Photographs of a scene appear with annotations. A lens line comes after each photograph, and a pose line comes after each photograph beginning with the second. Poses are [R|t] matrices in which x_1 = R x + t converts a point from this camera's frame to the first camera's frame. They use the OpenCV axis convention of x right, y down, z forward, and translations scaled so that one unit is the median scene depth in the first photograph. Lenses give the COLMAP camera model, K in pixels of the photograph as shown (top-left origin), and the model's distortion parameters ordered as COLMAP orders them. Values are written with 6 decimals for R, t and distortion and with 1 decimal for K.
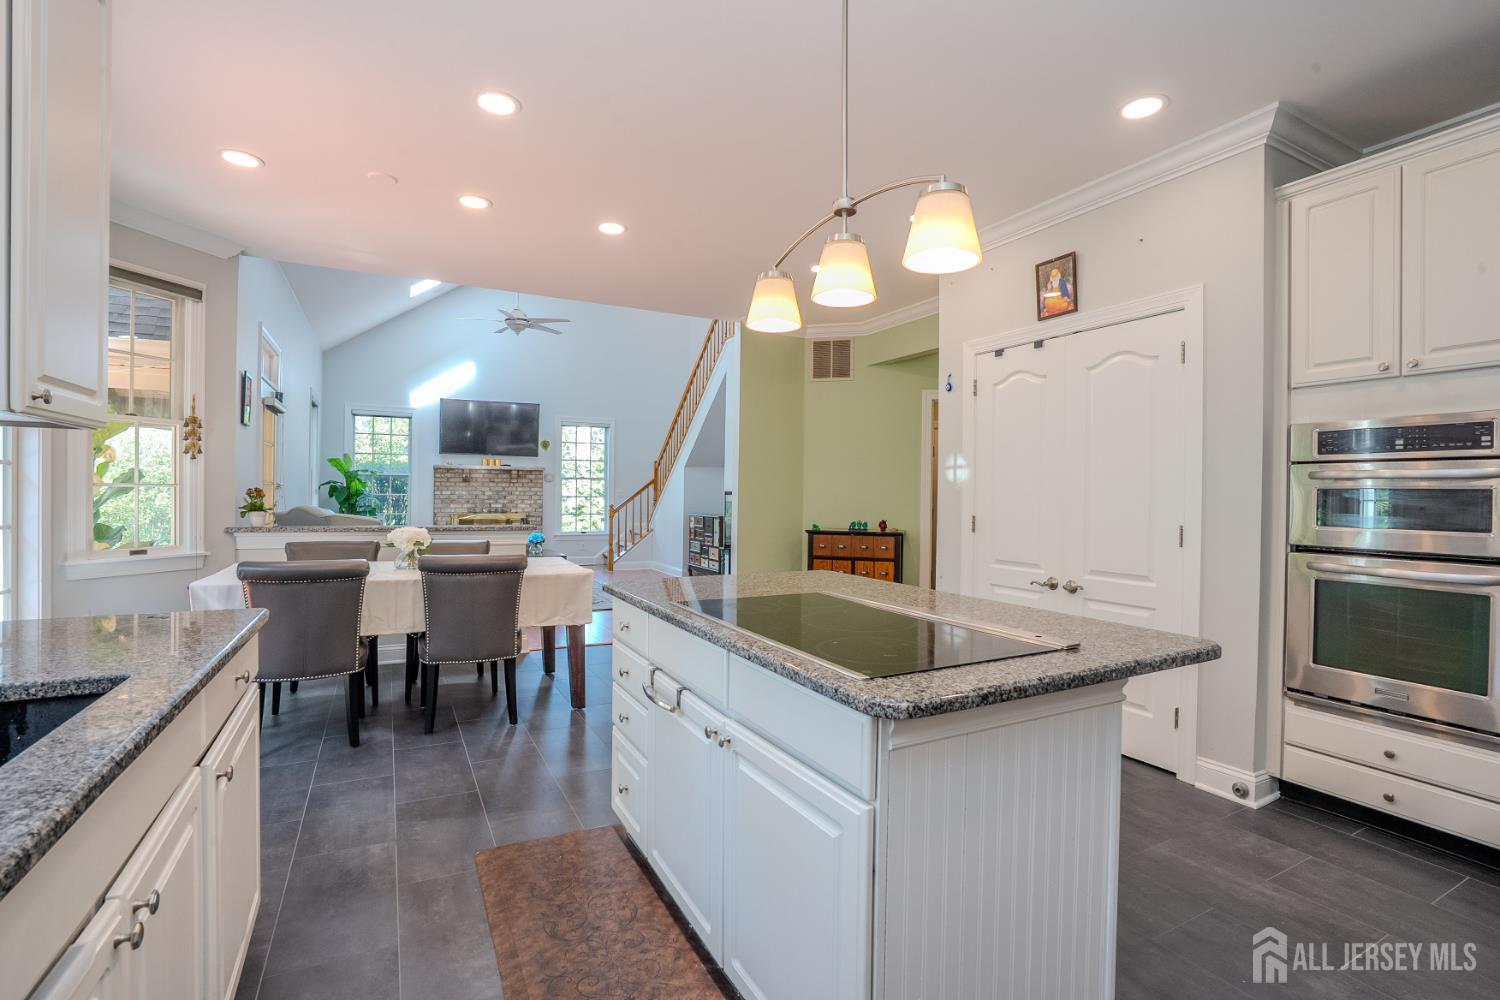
lens RADIAL K [[687.8, 0, 750.0], [0, 687.8, 500.0], [0, 0, 1]] dist [-0.049447, 0.017944]
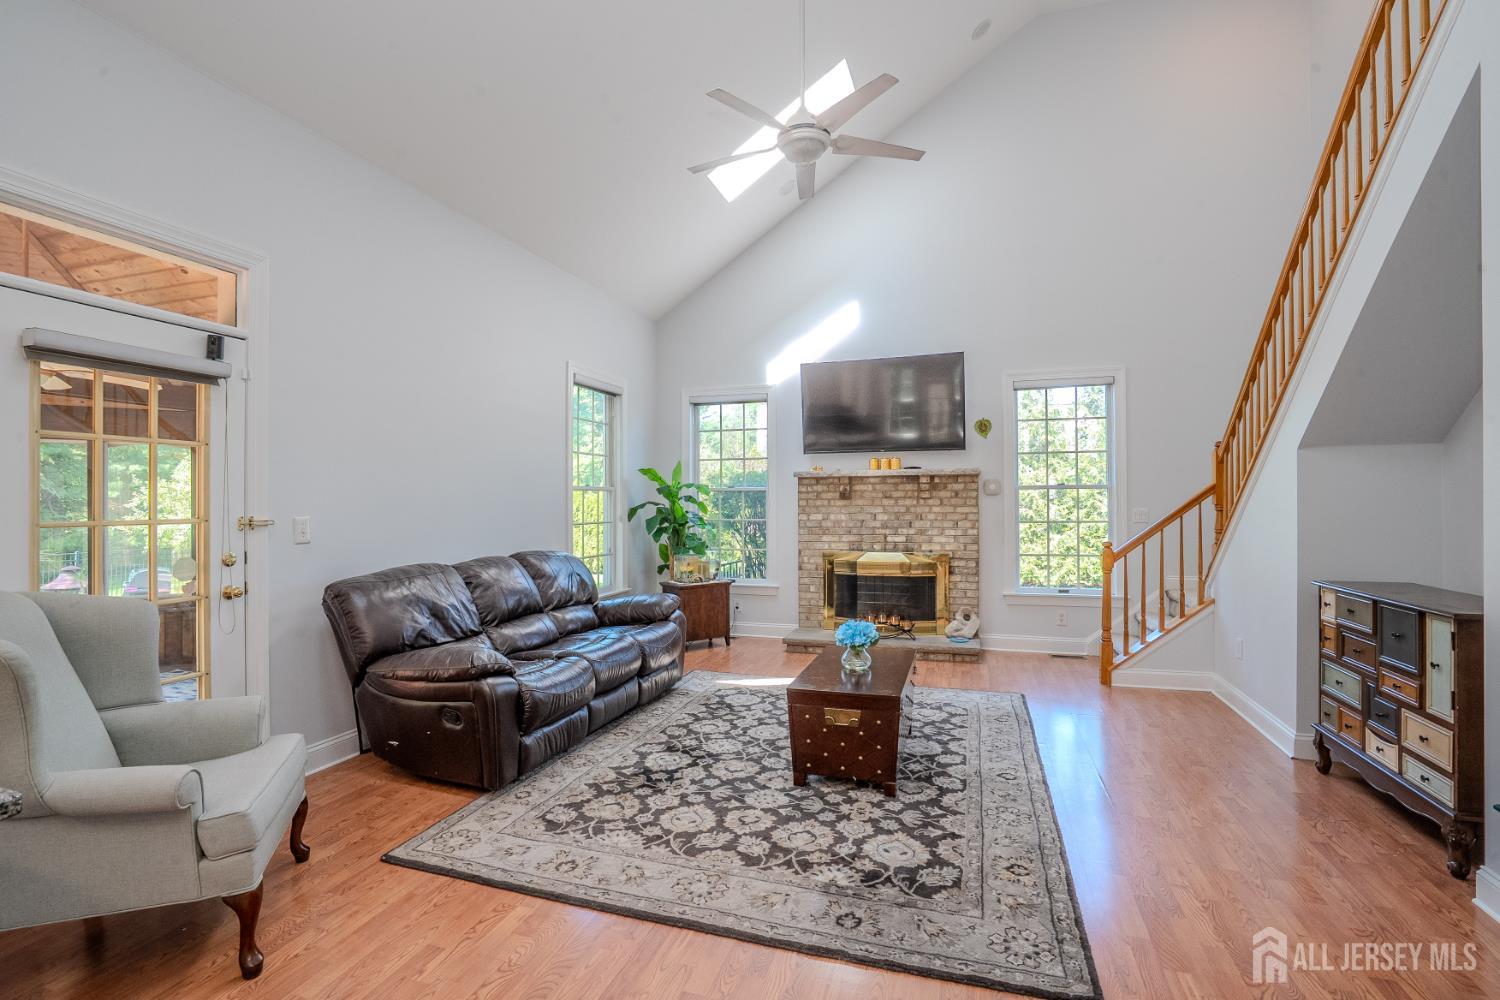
lens RADIAL K [[687.8, 0, 750.0], [0, 687.8, 500.0], [0, 0, 1]] dist [-0.049447, 0.017944]
pose [[0.693459, -0.015829, -0.720322, -0.039768], [0.004222, 0.999831, -0.017906, -0.014421], [0.720484, 0.009376, 0.693408, 0.511267]]
